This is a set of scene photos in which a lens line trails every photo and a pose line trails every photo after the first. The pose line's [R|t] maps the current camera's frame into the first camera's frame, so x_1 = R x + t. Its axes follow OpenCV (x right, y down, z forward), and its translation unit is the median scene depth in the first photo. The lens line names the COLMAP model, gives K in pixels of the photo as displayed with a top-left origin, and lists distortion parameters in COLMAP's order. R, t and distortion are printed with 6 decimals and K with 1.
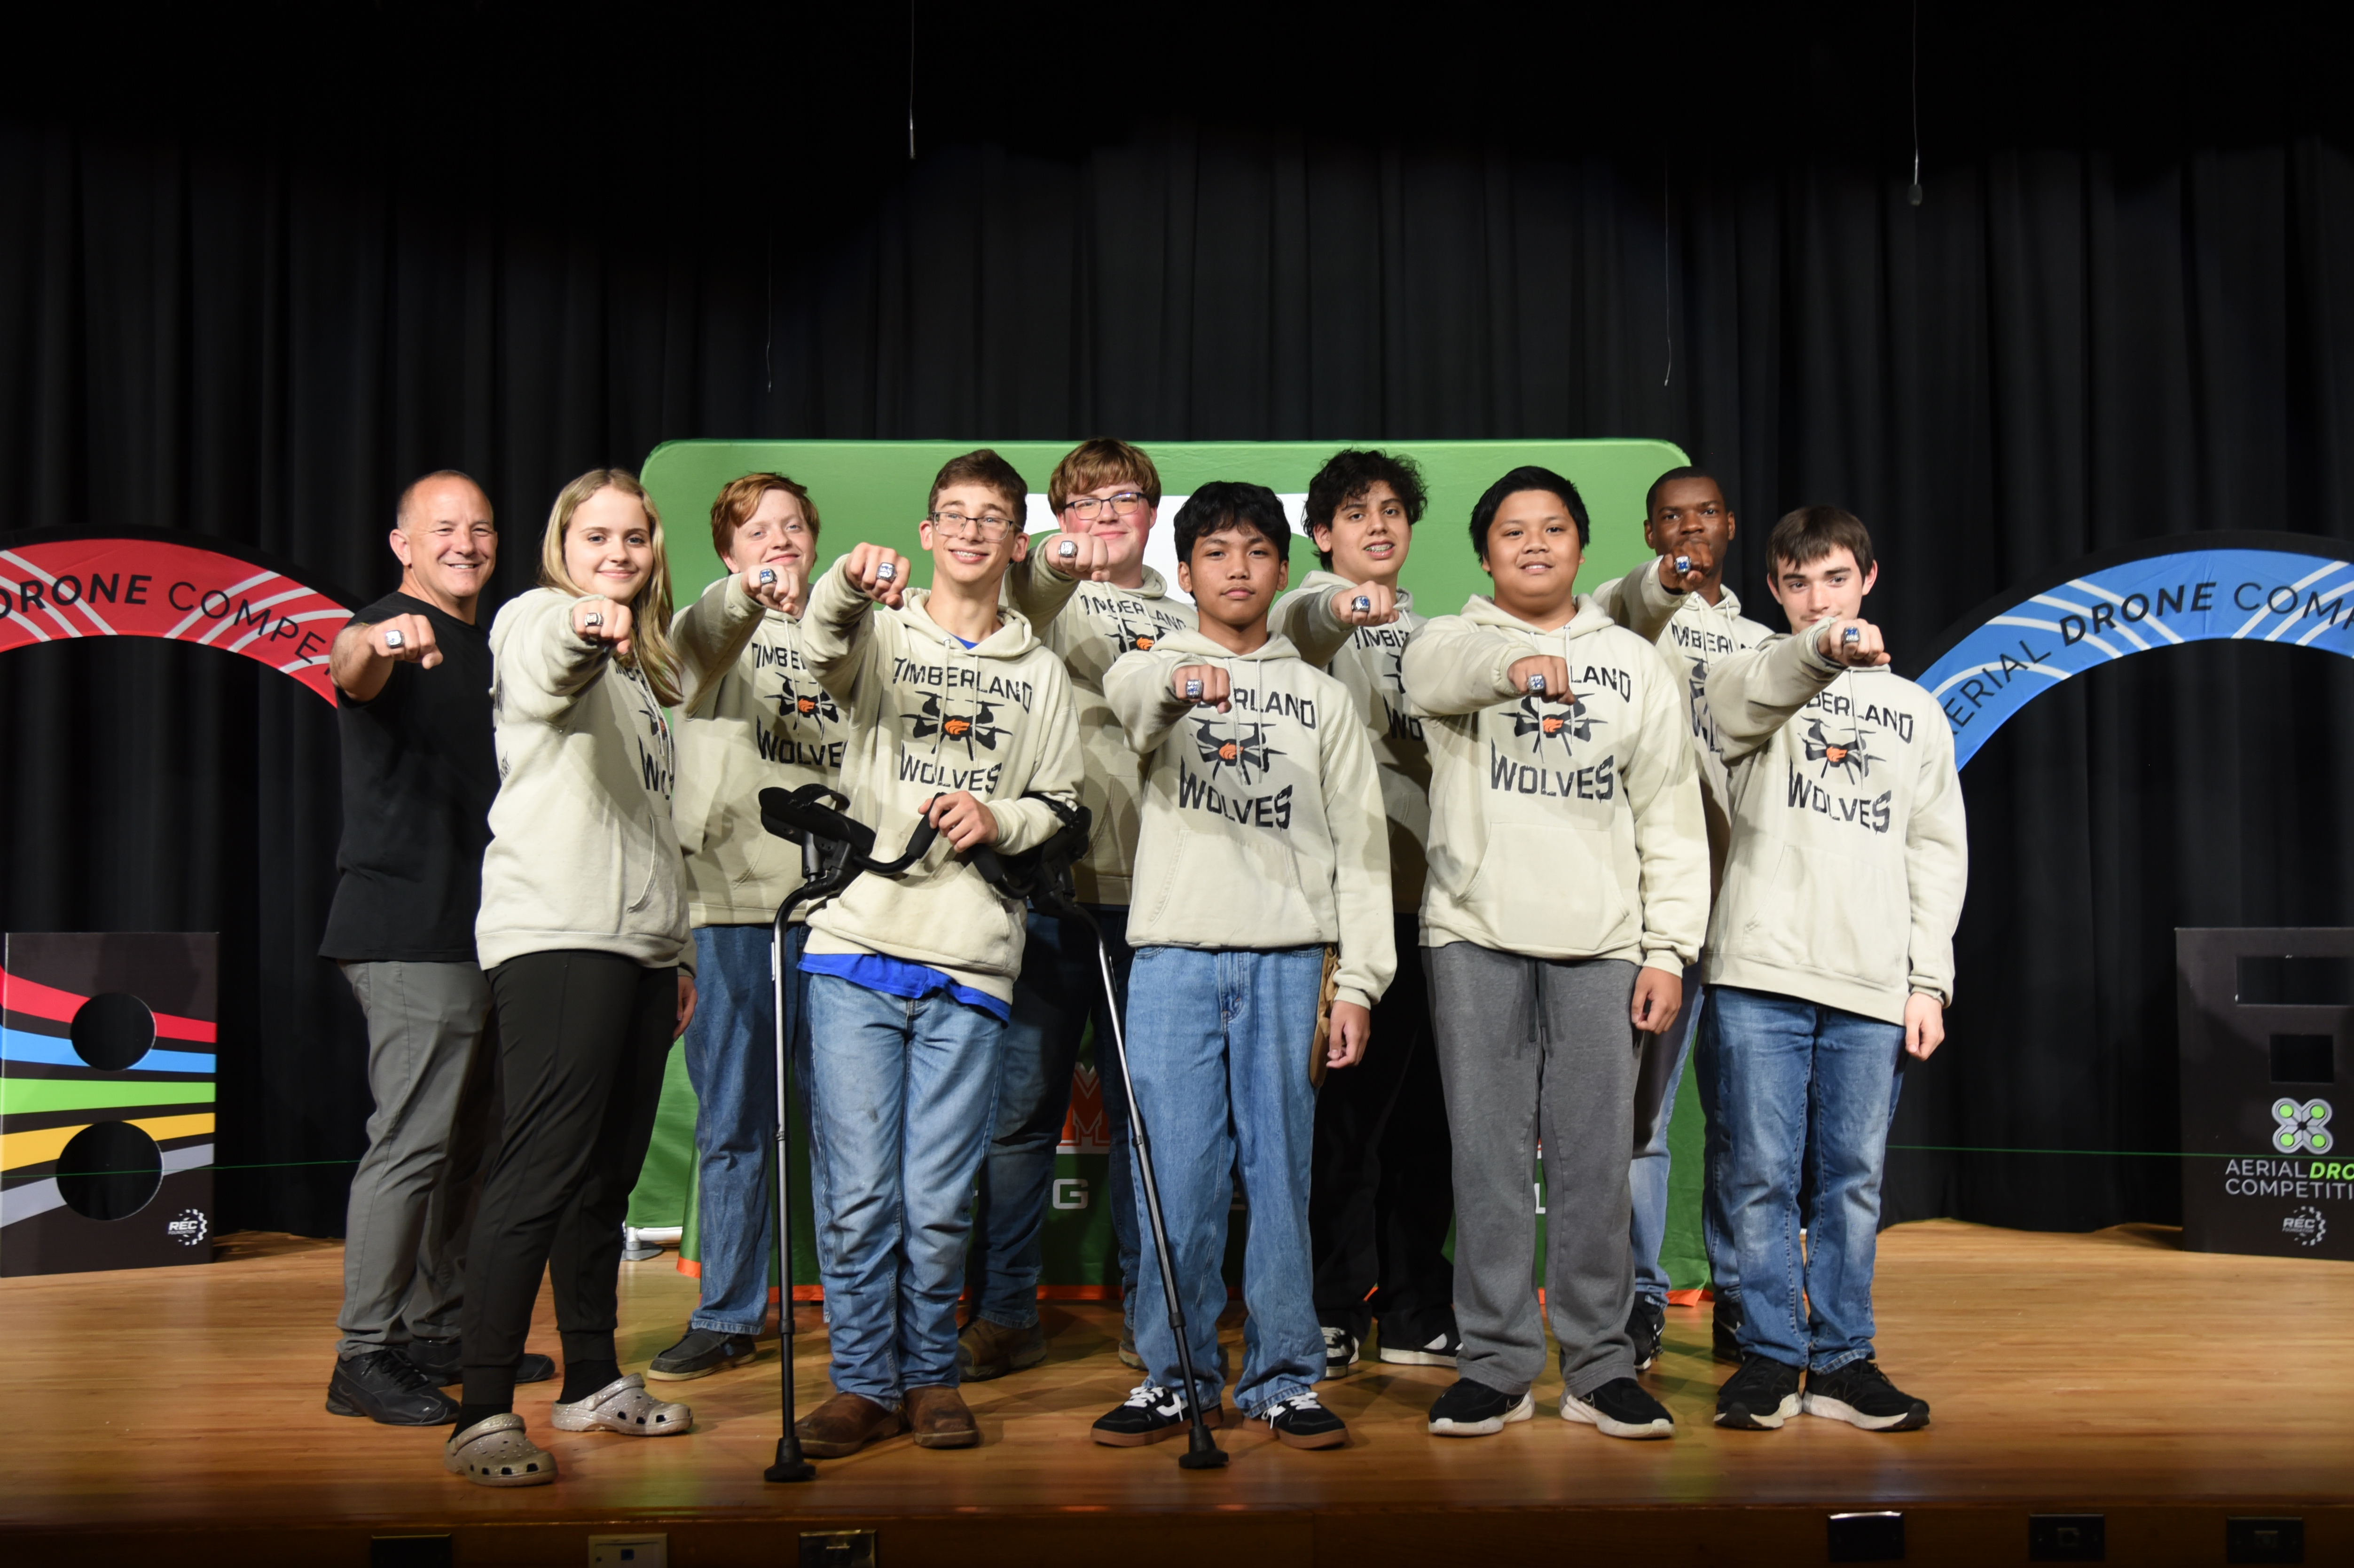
lens RADIAL K [[2654.0, 0, 1250.7], [0, 2654.0, 749.0], [0, 0, 1]] dist [0.039022, 0.000000]
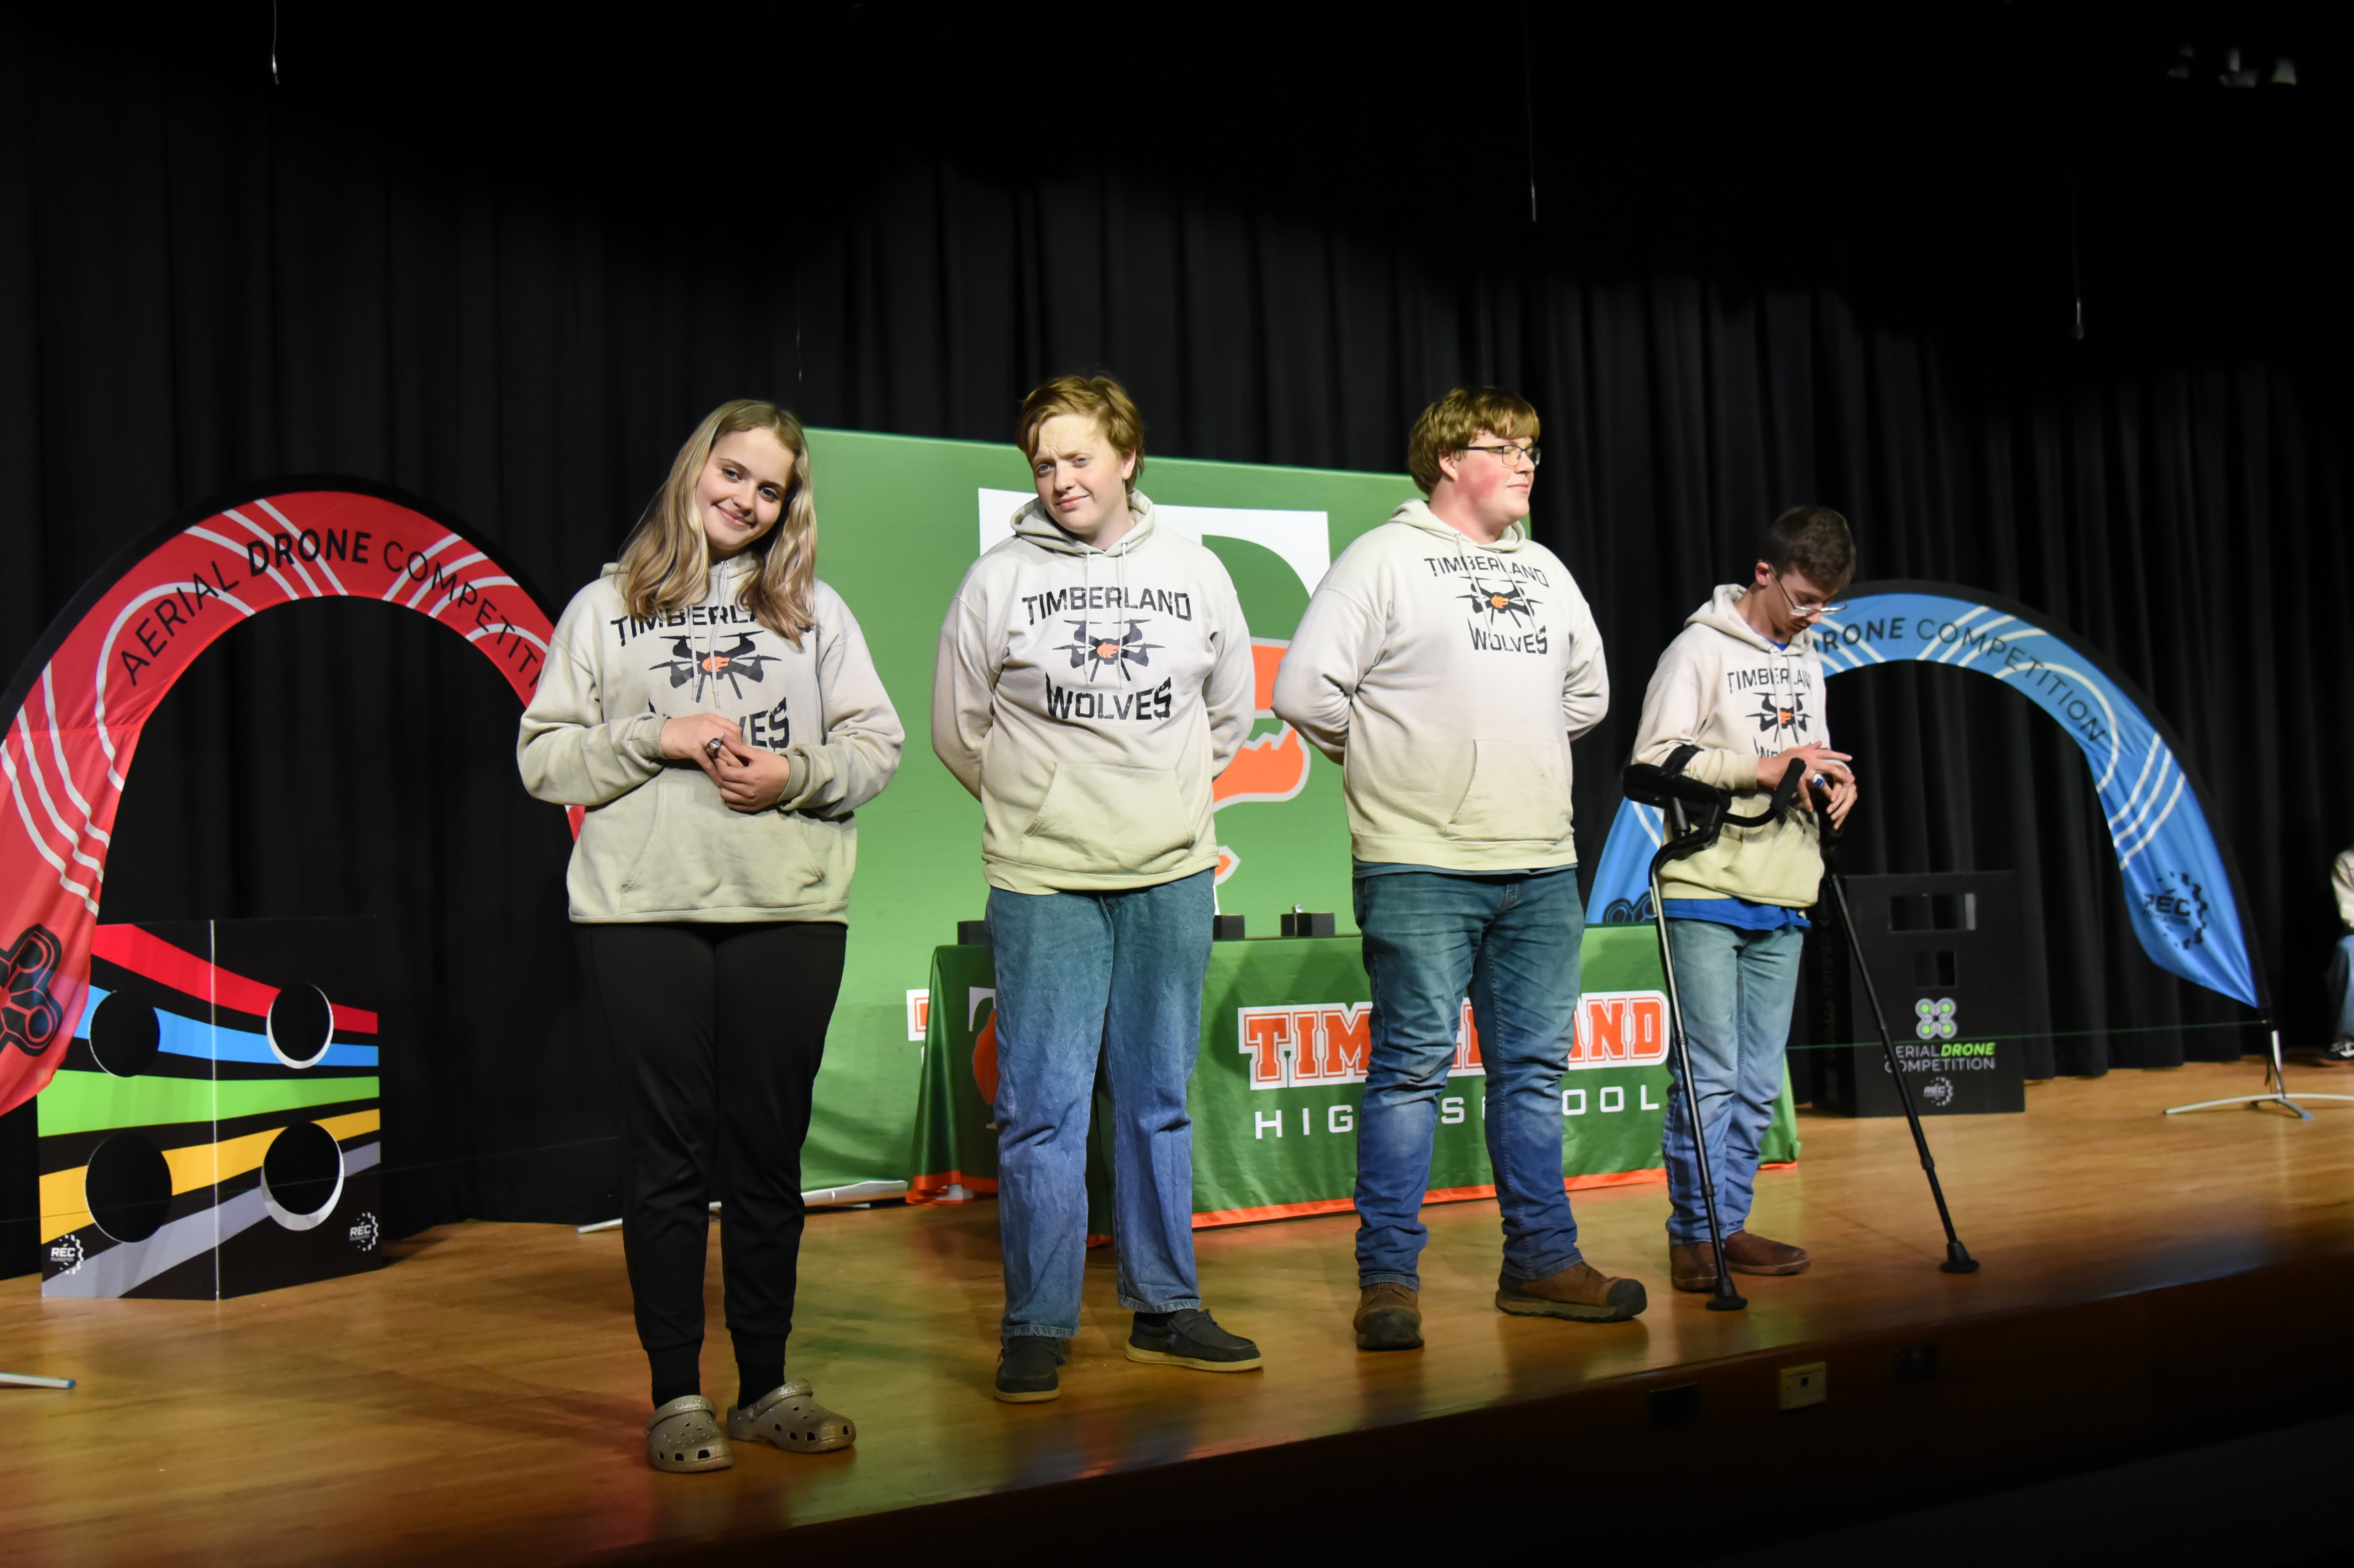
lens RADIAL K [[2535.4, 0, 1166.6], [0, 2535.4, 797.2], [0, 0, 1]] dist [0.019866, 0.000000]
pose [[0.855139, -0.001444, 0.518397, -0.631757], [-0.007649, 0.999852, 0.015402, 0.011458], [-0.518343, -0.017136, 0.855001, 0.095982]]
